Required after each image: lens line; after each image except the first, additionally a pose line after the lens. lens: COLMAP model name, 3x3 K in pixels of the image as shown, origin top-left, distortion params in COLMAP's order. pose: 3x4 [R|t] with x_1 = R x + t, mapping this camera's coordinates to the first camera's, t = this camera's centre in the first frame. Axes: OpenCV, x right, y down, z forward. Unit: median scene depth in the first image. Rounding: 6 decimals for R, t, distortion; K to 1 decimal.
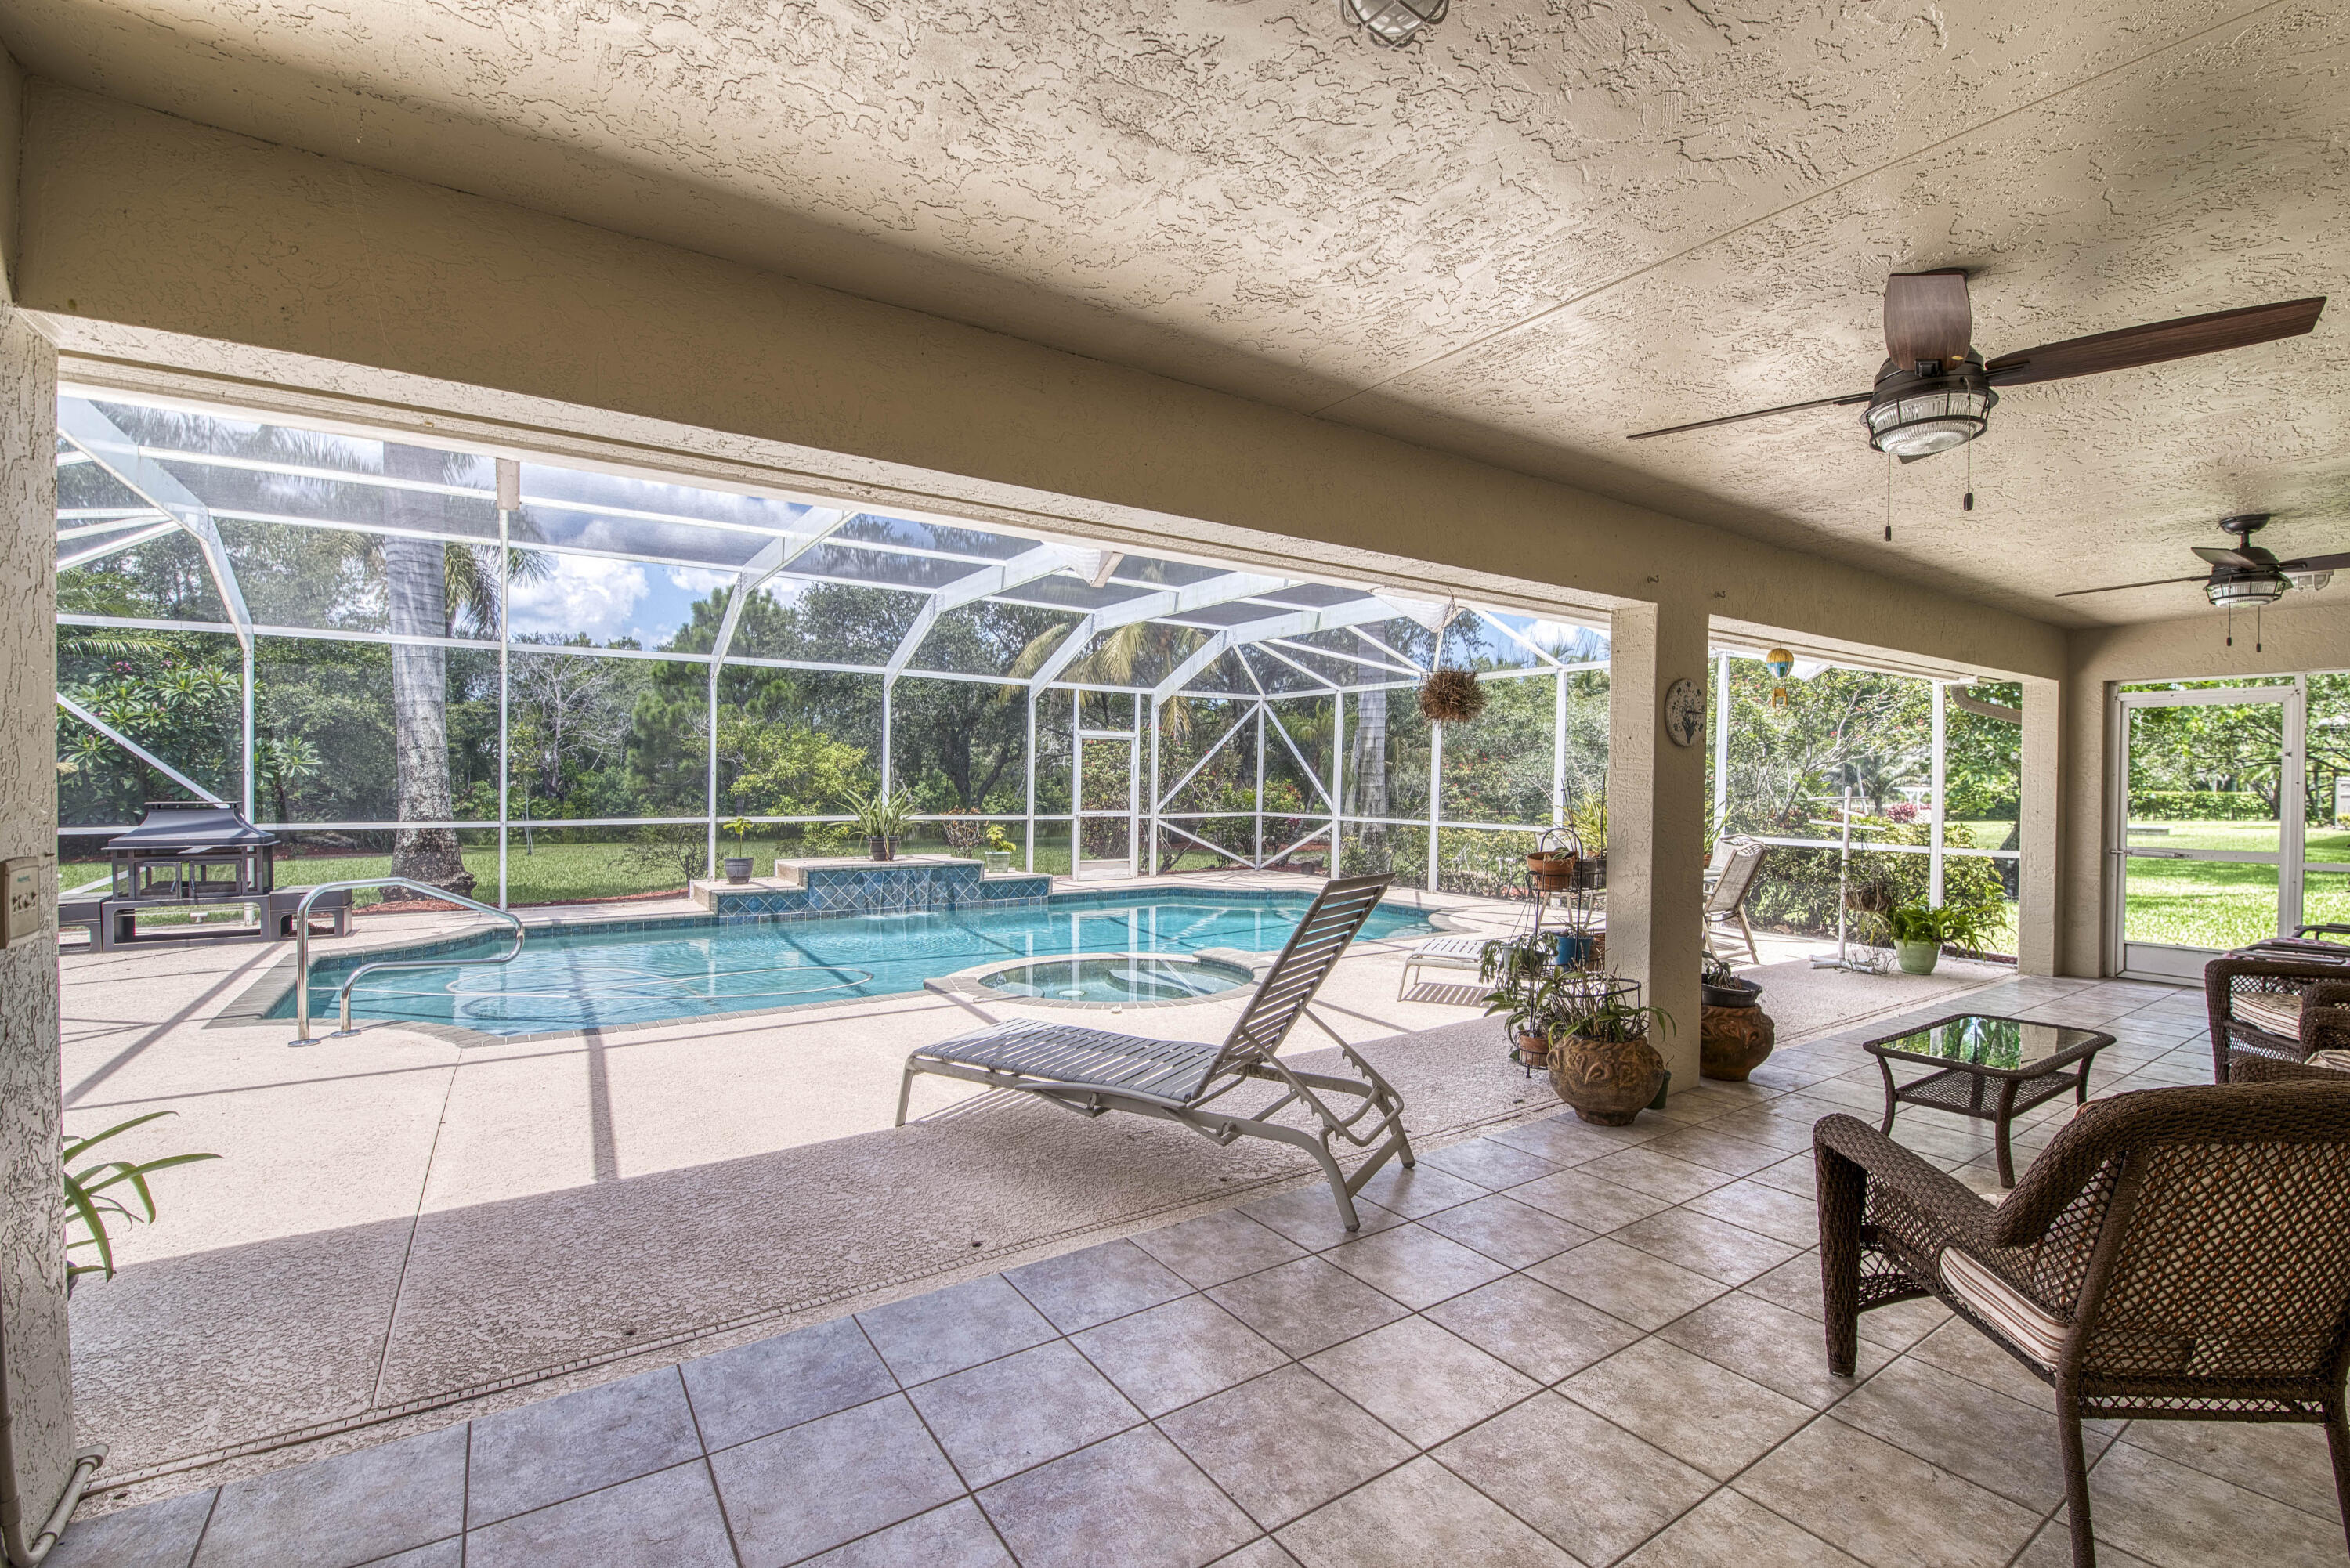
lens RADIAL K [[1012.6, 0, 1182.6], [0, 1012.6, 783.2], [0, 0, 1]] dist [-0.013037, -0.005241]
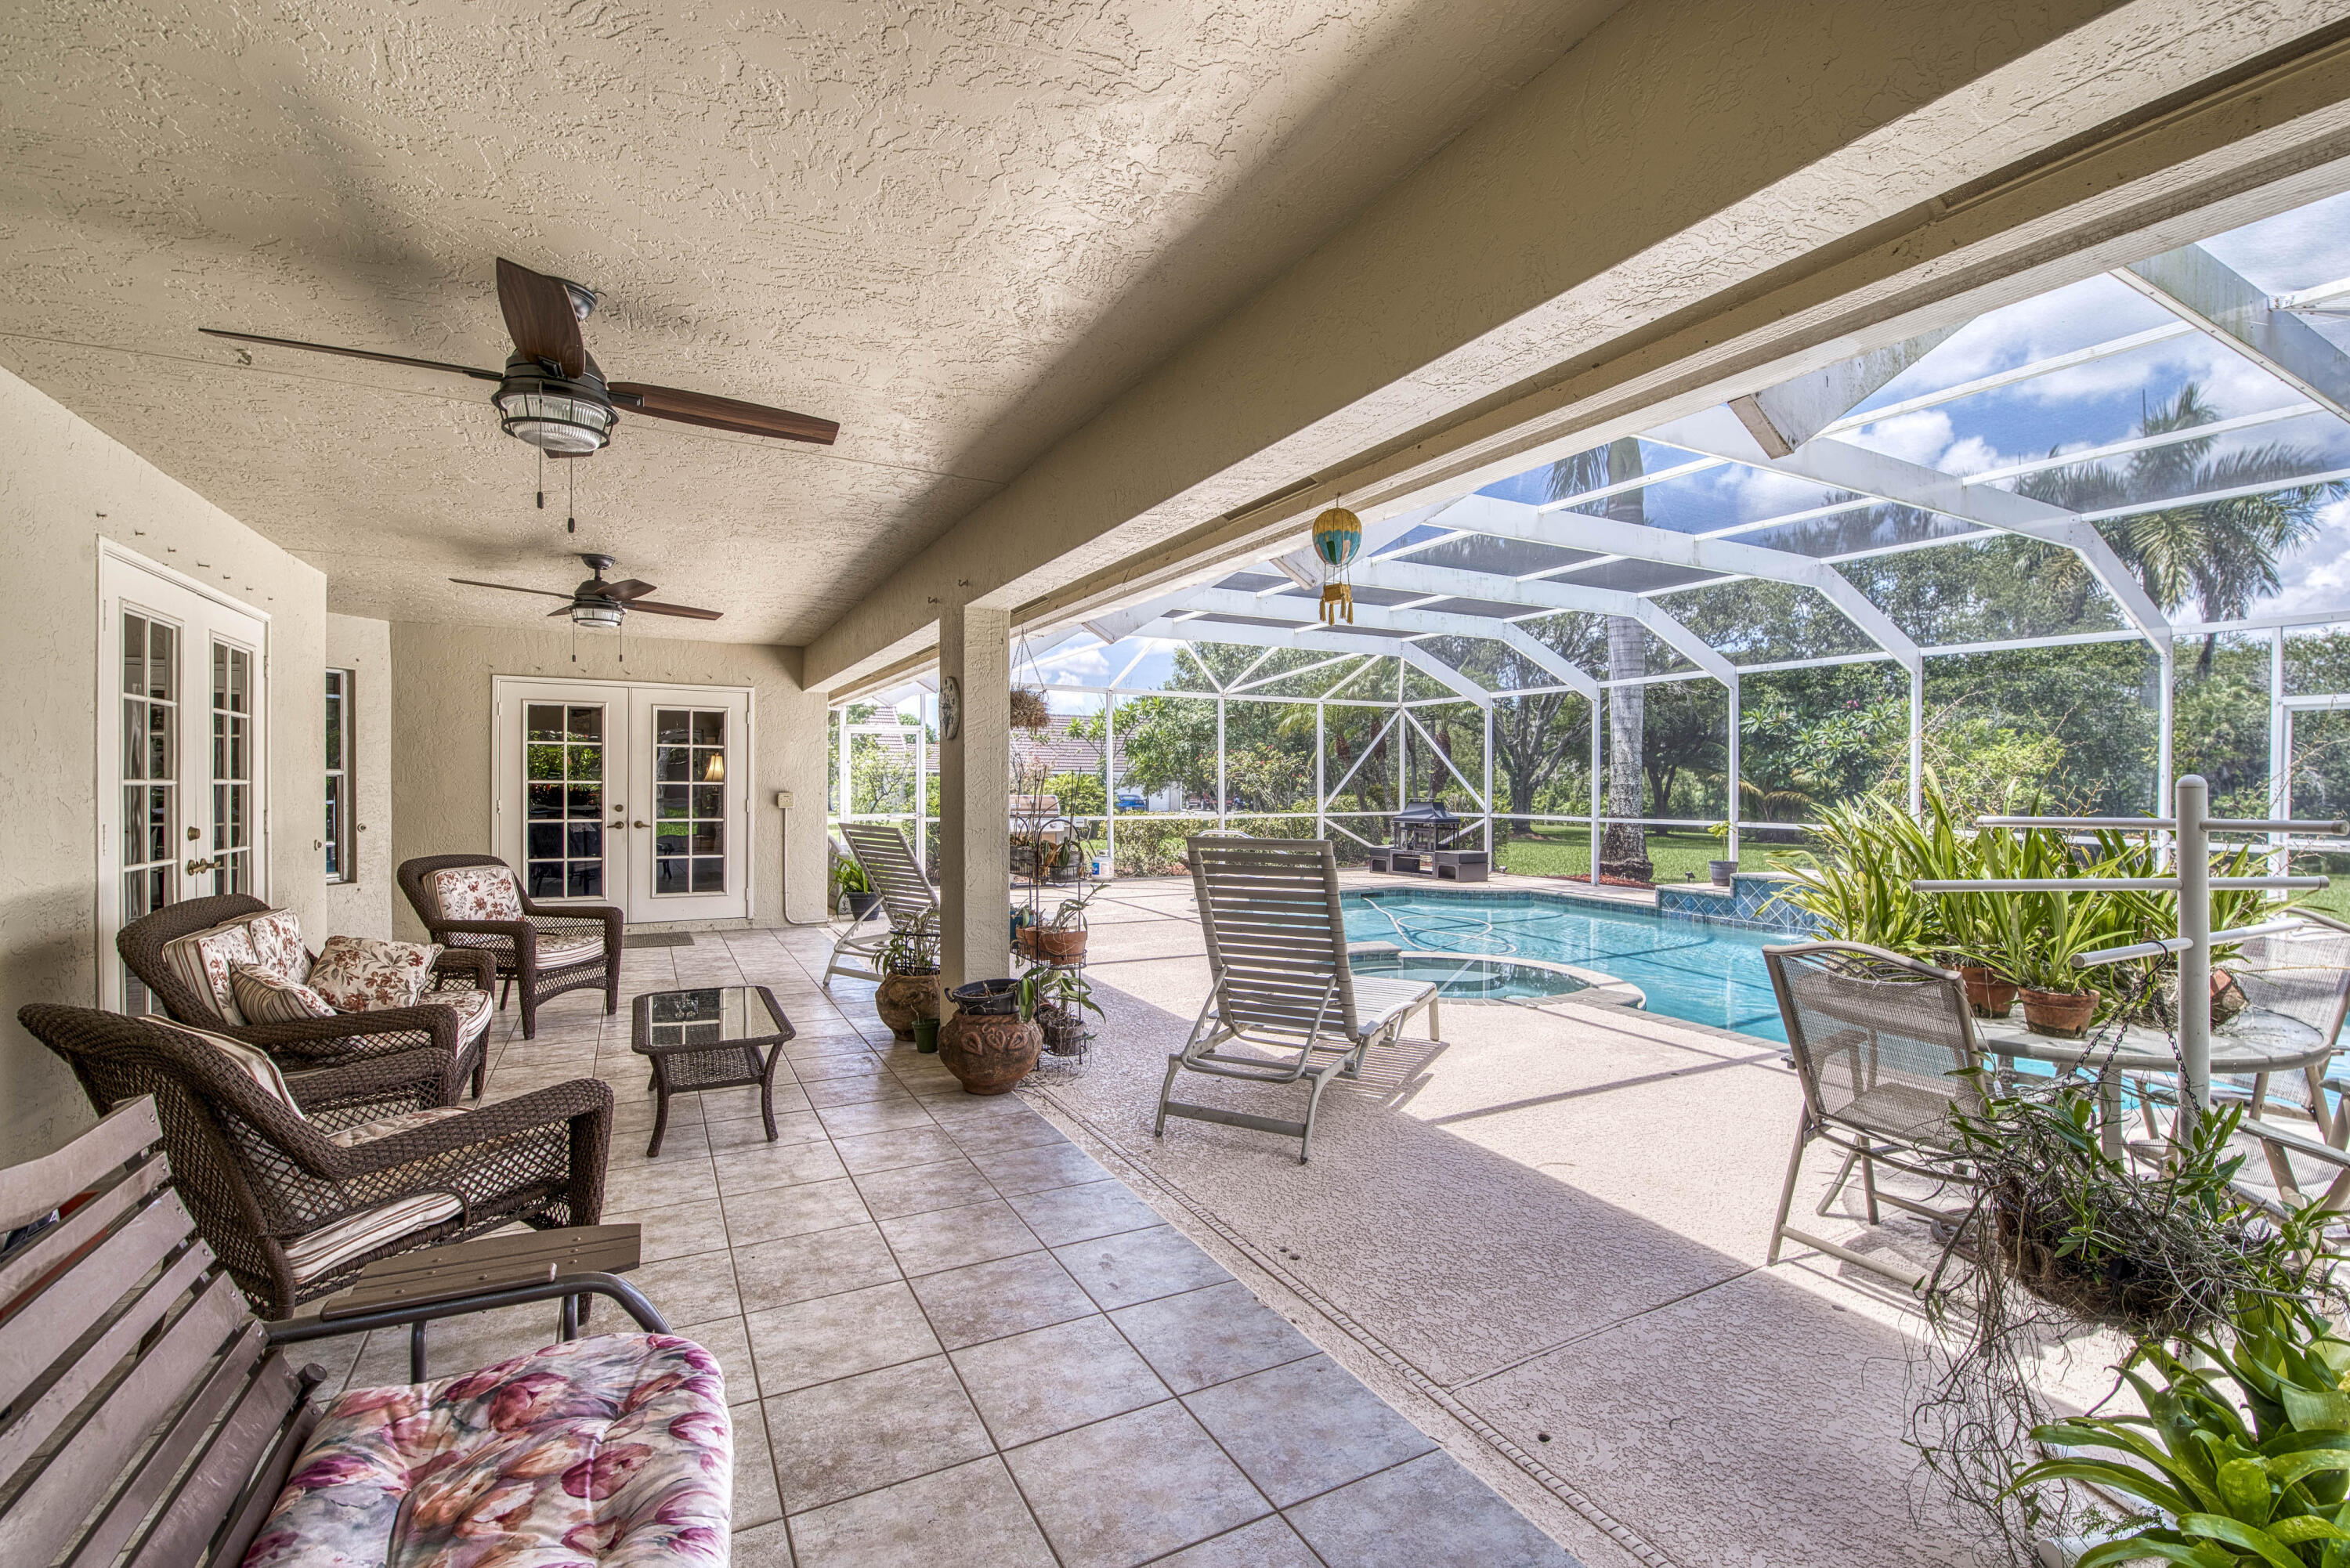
lens RADIAL K [[1012.6, 0, 1190.8], [0, 1012.6, 792.7], [0, 0, 1]] dist [-0.013037, -0.005241]
pose [[-0.104967, -0.002158, -0.994473, 0.573510], [-0.010993, 0.999939, -0.001010, 0.009975], [0.994415, 0.010827, -0.104984, 0.504977]]
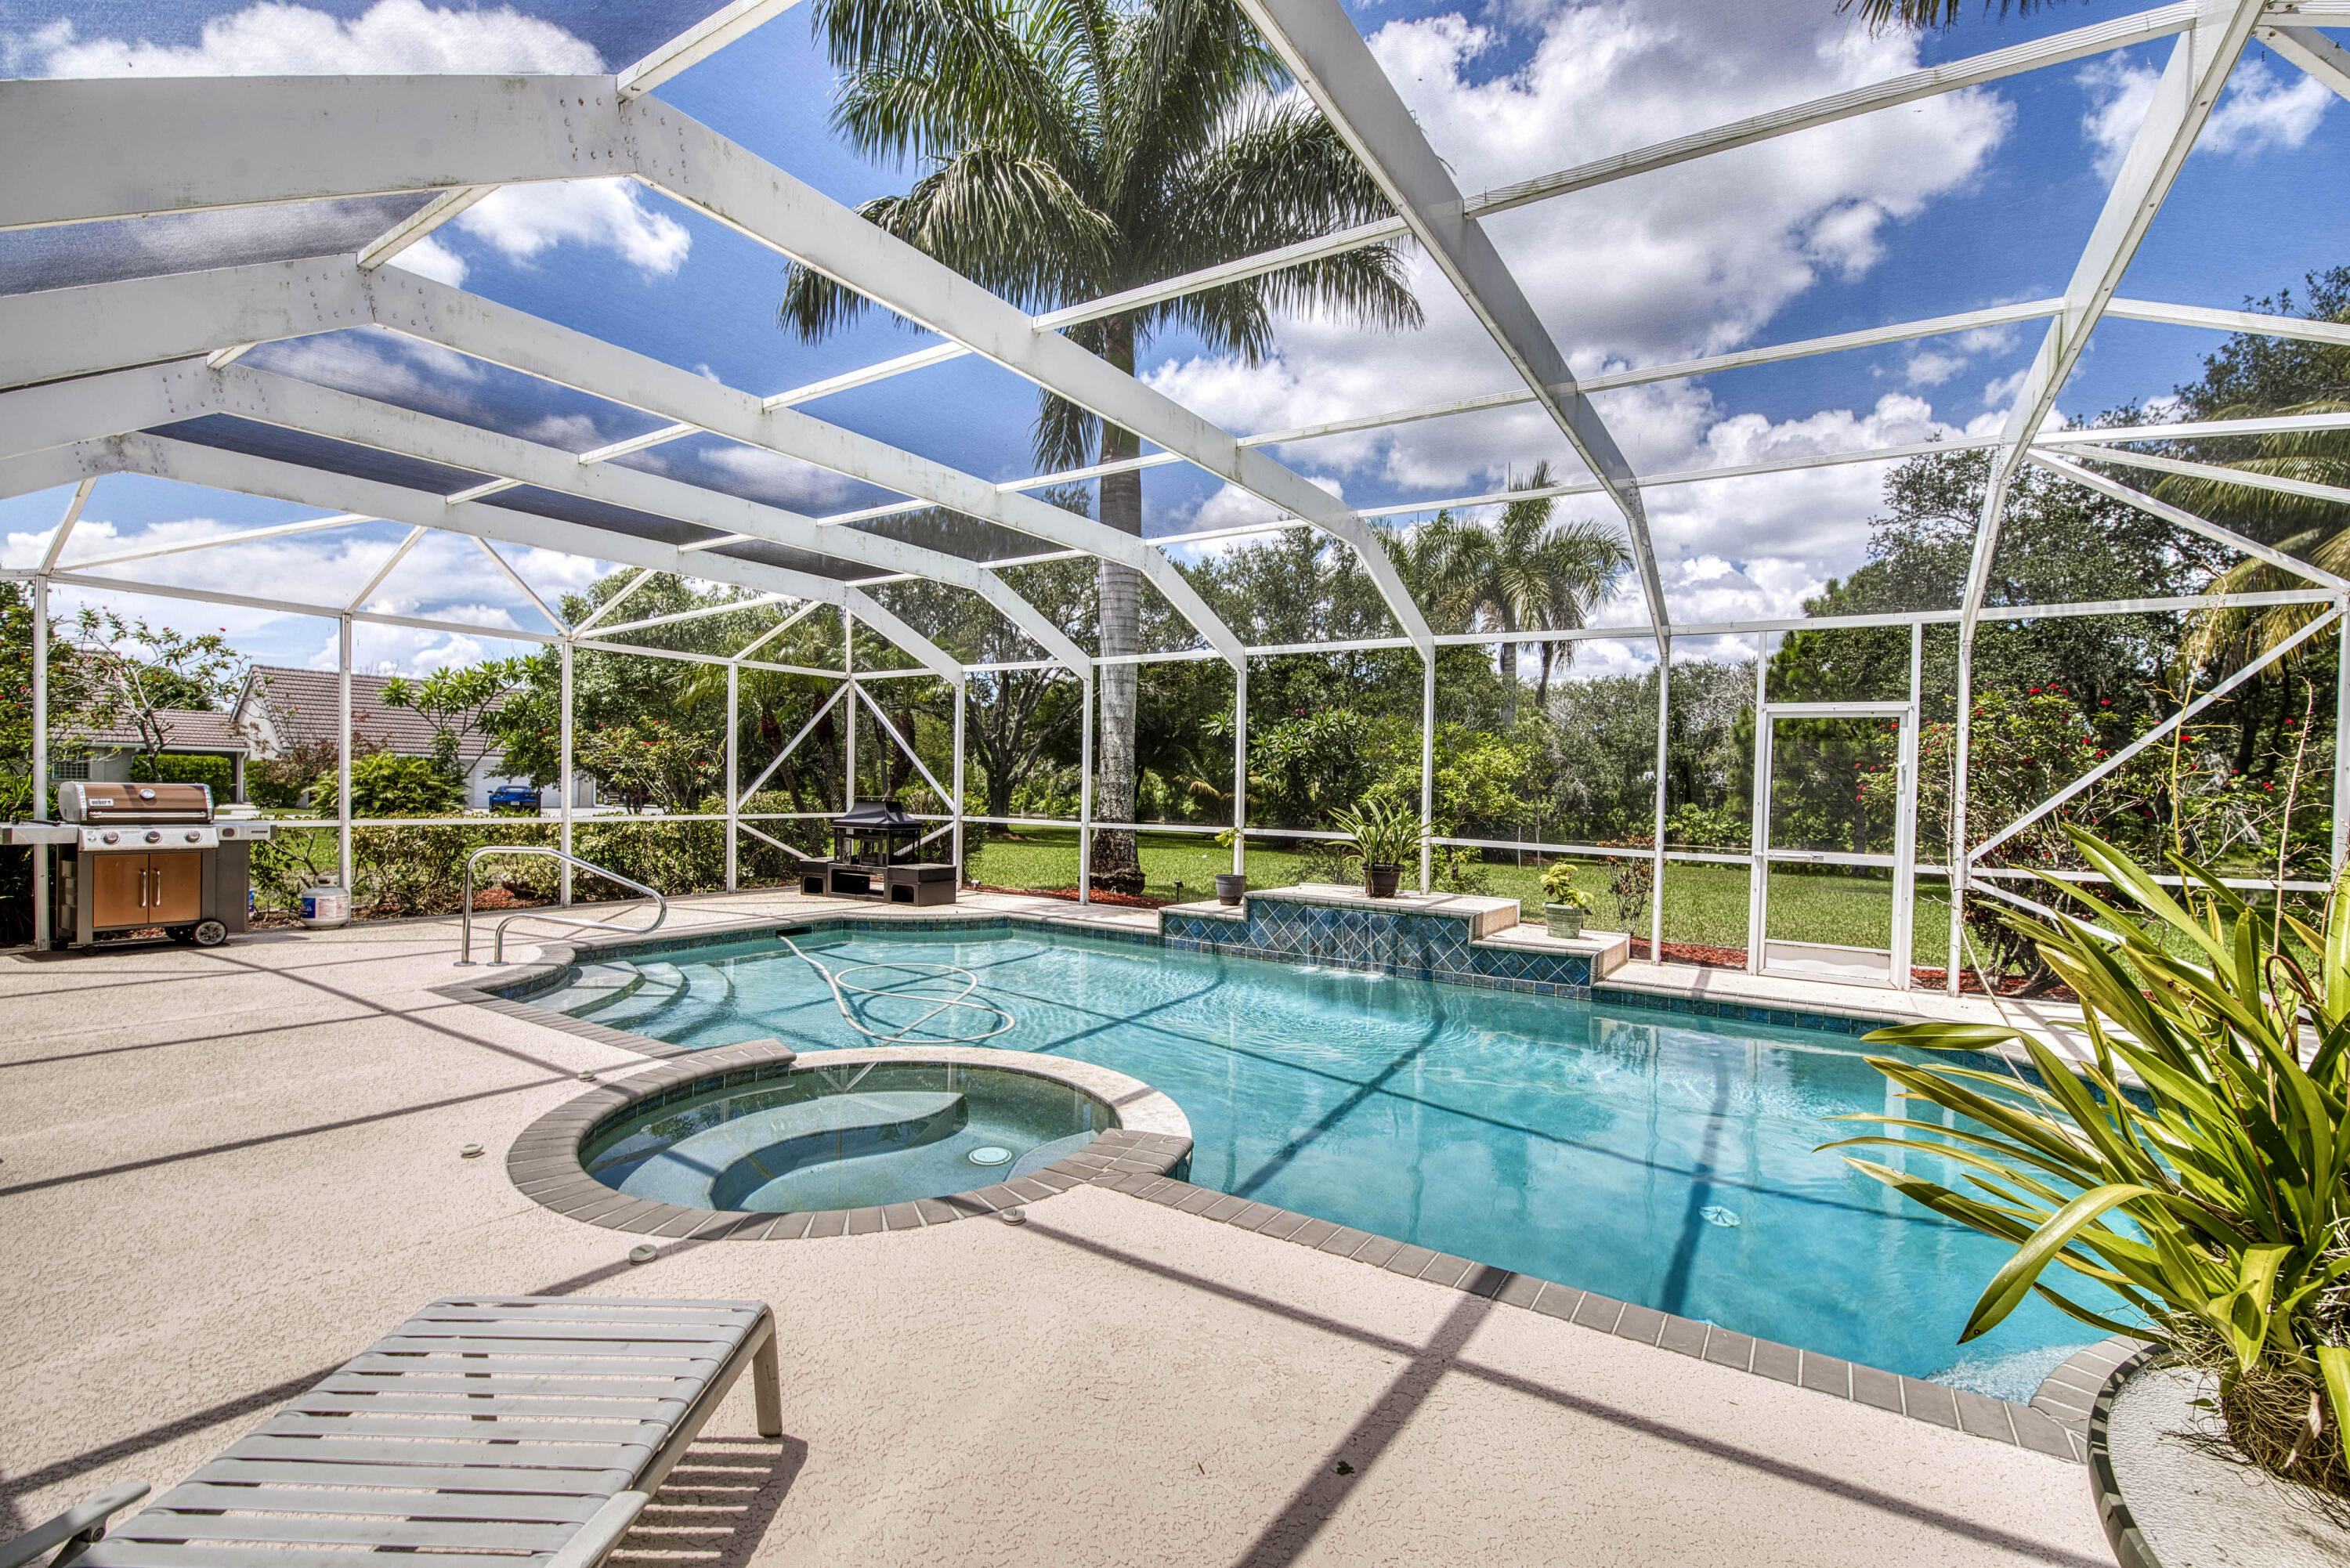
lens RADIAL K [[1012.6, 0, 1209.4], [0, 1012.6, 794.5], [0, 0, 1]] dist [-0.013037, -0.005241]
pose [[0.403742, 0.004832, -0.914860, 0.313185], [-0.023519, 0.999710, -0.005099, 0.008154], [0.914571, 0.023575, 0.403739, 0.560891]]
